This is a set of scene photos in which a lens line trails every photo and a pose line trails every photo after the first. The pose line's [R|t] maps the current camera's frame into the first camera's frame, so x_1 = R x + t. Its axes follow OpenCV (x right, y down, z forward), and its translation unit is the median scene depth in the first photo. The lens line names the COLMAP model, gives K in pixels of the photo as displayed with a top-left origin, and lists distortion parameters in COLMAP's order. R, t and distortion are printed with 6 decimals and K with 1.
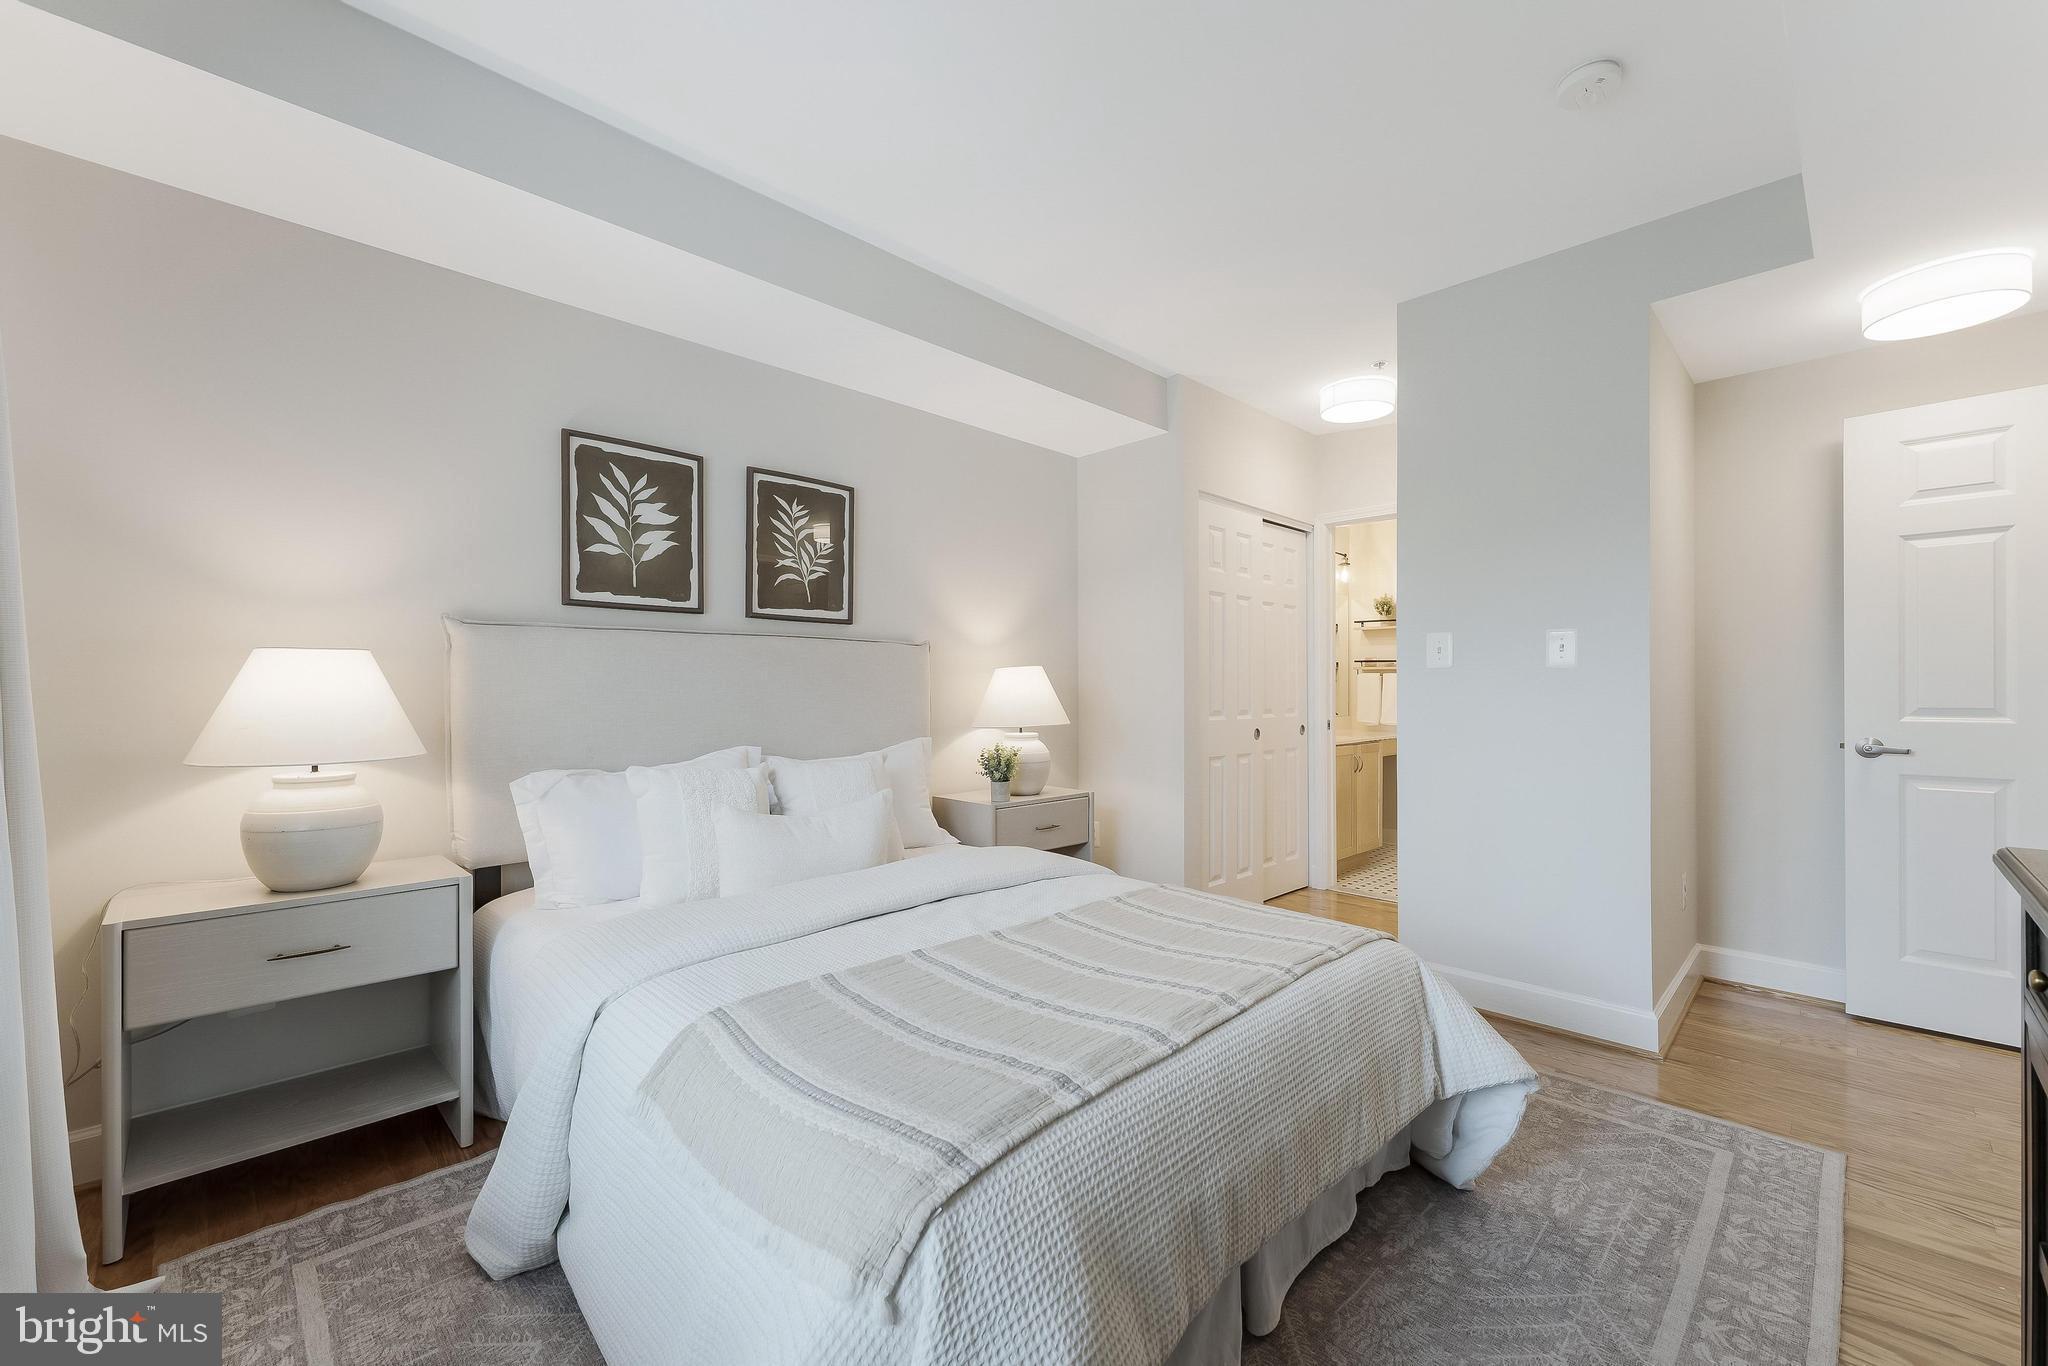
lens RADIAL K [[838.3, 0, 1032.9], [0, 838.3, 661.4], [0, 0, 1]] dist [-0.000440, -0.000037]
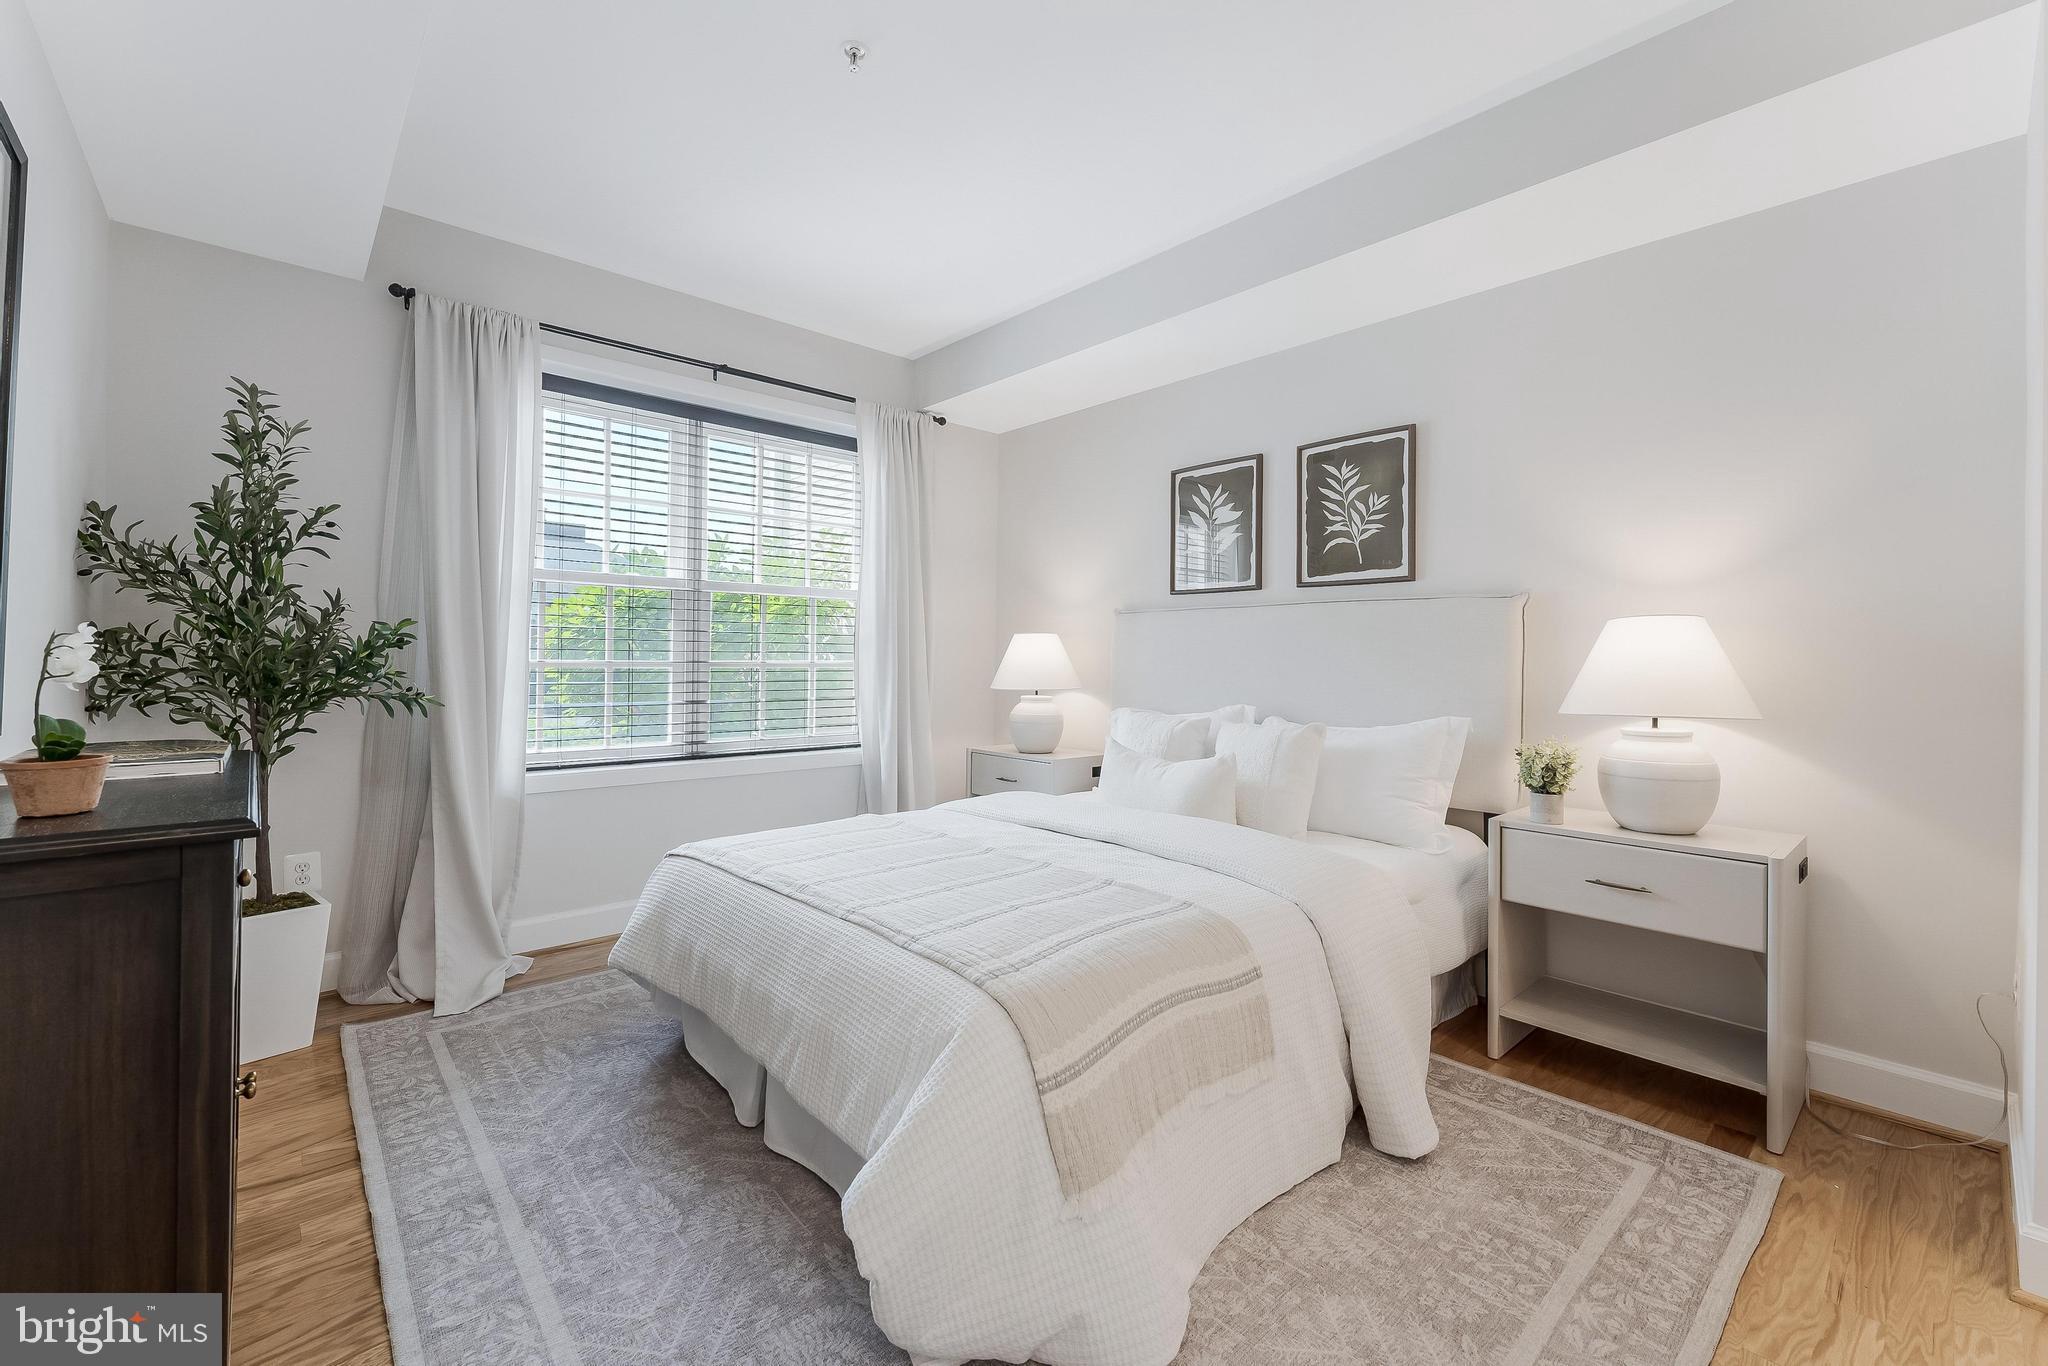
lens RADIAL K [[838.3, 0, 1032.9], [0, 838.3, 661.4], [0, 0, 1]] dist [-0.000440, -0.000037]
pose [[-0.050919, 0.012331, -0.998627, 0.725854], [0.033863, 0.999370, 0.010614, 0.018863], [0.998129, -0.033276, -0.051304, 0.682293]]
